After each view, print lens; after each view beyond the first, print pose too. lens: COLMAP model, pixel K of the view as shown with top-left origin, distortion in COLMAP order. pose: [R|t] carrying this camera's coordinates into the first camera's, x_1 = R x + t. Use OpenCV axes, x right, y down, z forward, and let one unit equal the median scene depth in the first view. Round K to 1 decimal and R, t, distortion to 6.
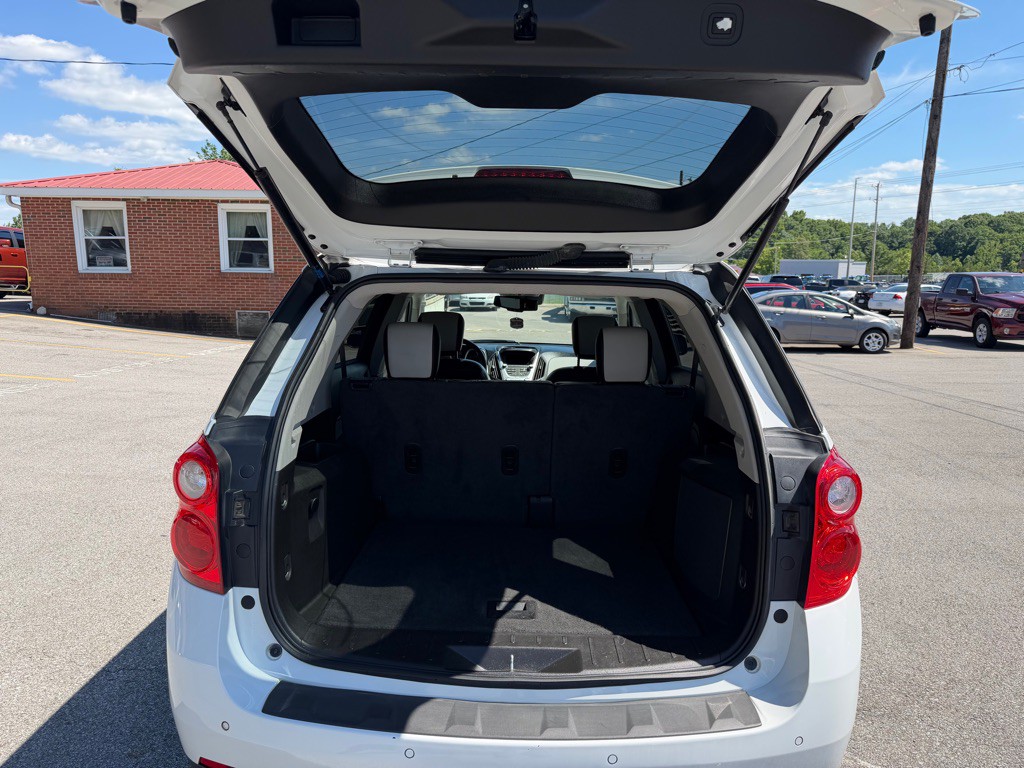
lens RADIAL K [[737.1, 0, 513.9], [0, 737.1, 385.9], [0, 0, 1]] dist [0.014658, -0.023937]
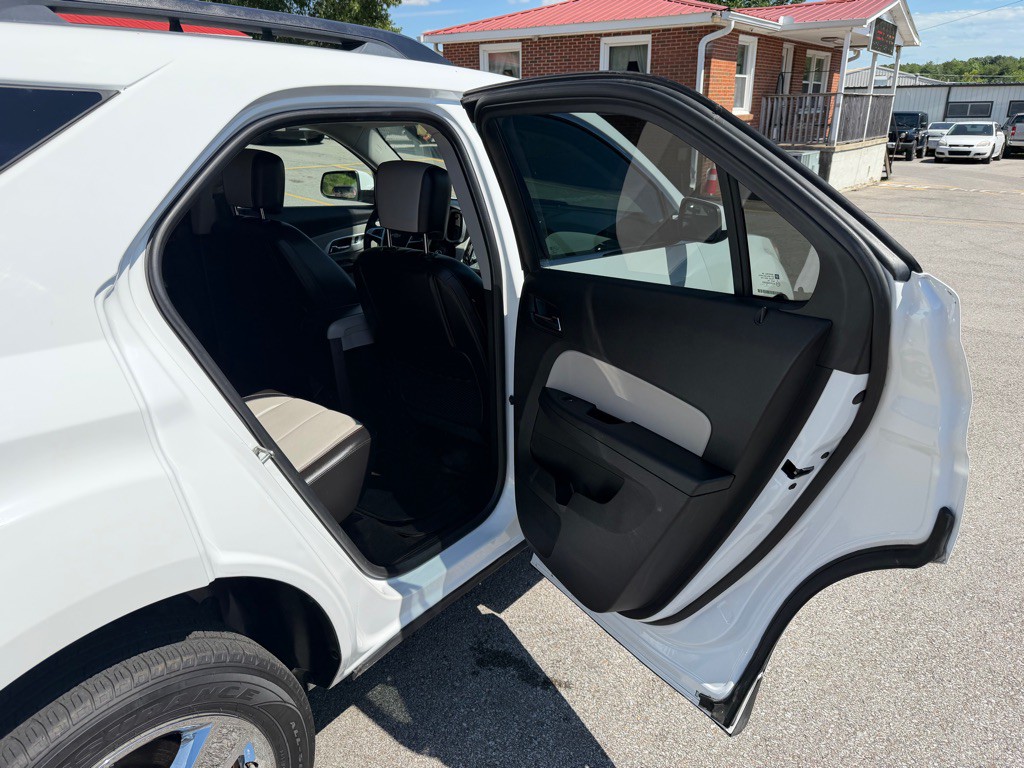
lens RADIAL K [[737.1, 0, 510.0], [0, 737.1, 374.9], [0, 0, 1]] dist [0.014658, -0.023937]
pose [[0.799795, 0.186858, -0.570448, 0.123475], [-0.079724, 0.974963, 0.207587, -0.013087], [0.594955, -0.120549, 0.794668, 0.126639]]
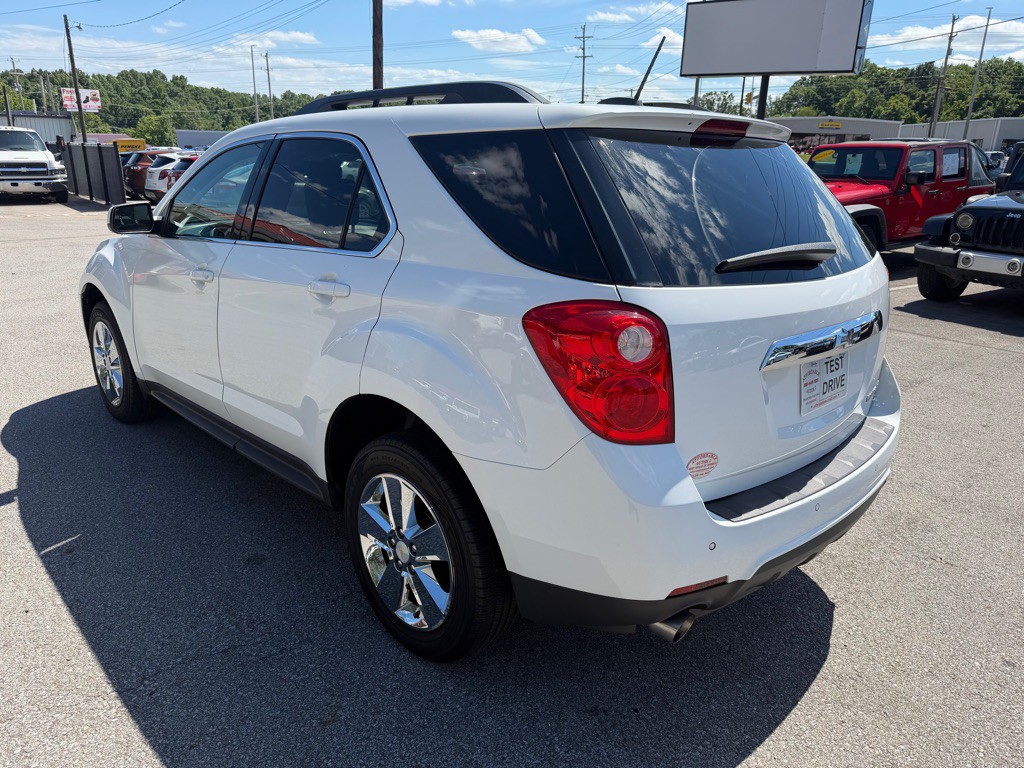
lens RADIAL K [[737.1, 0, 505.1], [0, 737.1, 388.2], [0, 0, 1]] dist [0.014658, -0.023937]
pose [[0.726703, -0.201533, 0.656725, -0.129996], [0.090080, 0.975700, 0.199740, -0.002069], [-0.681020, -0.085994, 0.727198, 0.042032]]
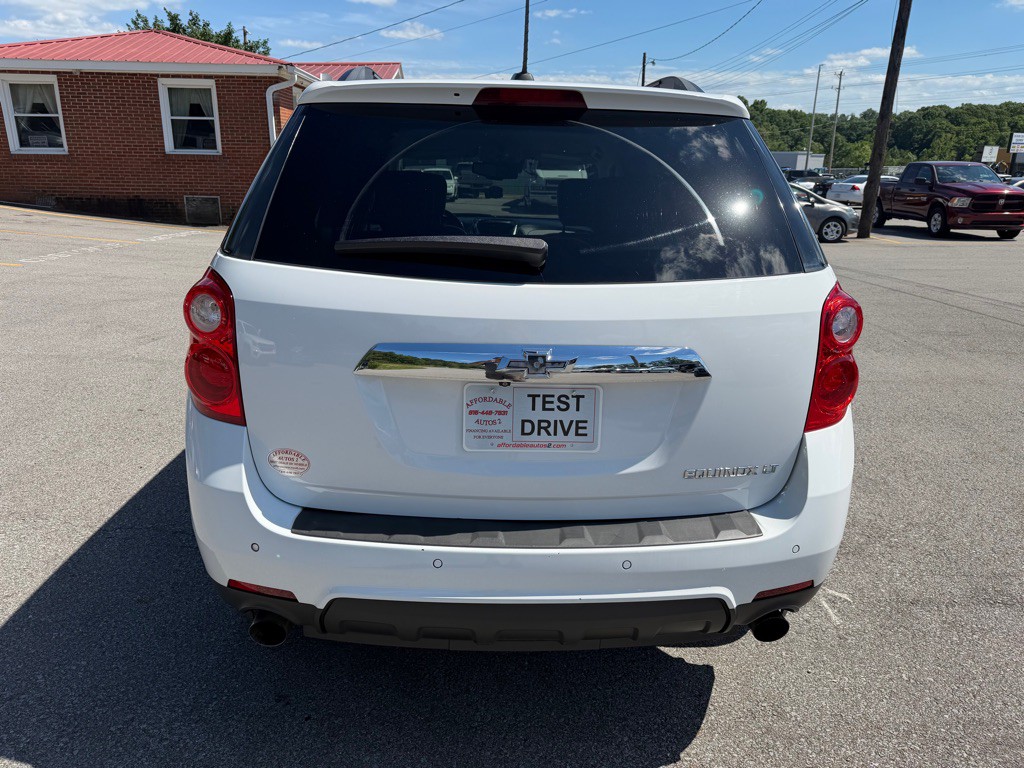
lens RADIAL K [[737.1, 0, 512.1], [0, 737.1, 382.3], [0, 0, 1]] dist [0.014658, -0.023937]
pose [[0.998398, -0.009700, 0.055747, -0.008900], [0.002104, 0.990879, 0.134740, 0.009425], [-0.056545, -0.134407, 0.989312, -0.001482]]
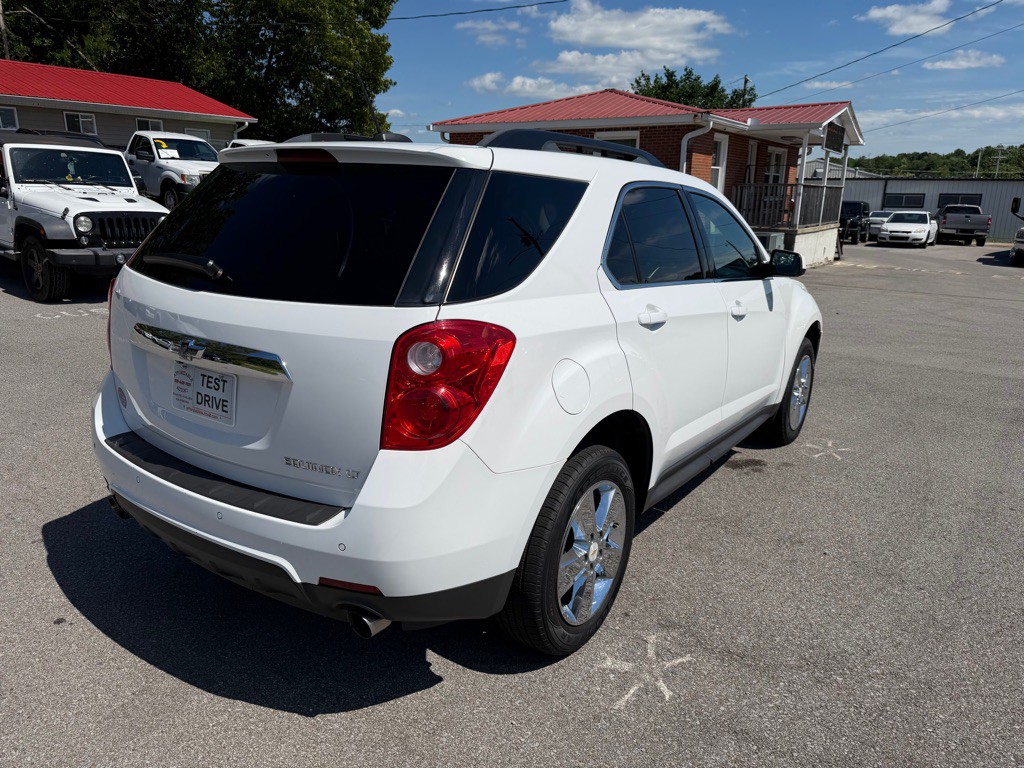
lens RADIAL K [[737.1, 0, 506.3], [0, 737.1, 381.4], [0, 0, 1]] dist [0.014658, -0.023937]
pose [[0.830492, 0.141033, -0.538880, 0.121915], [-0.095476, 0.989141, 0.111731, 0.005247], [0.548787, -0.041342, 0.834940, 0.014743]]
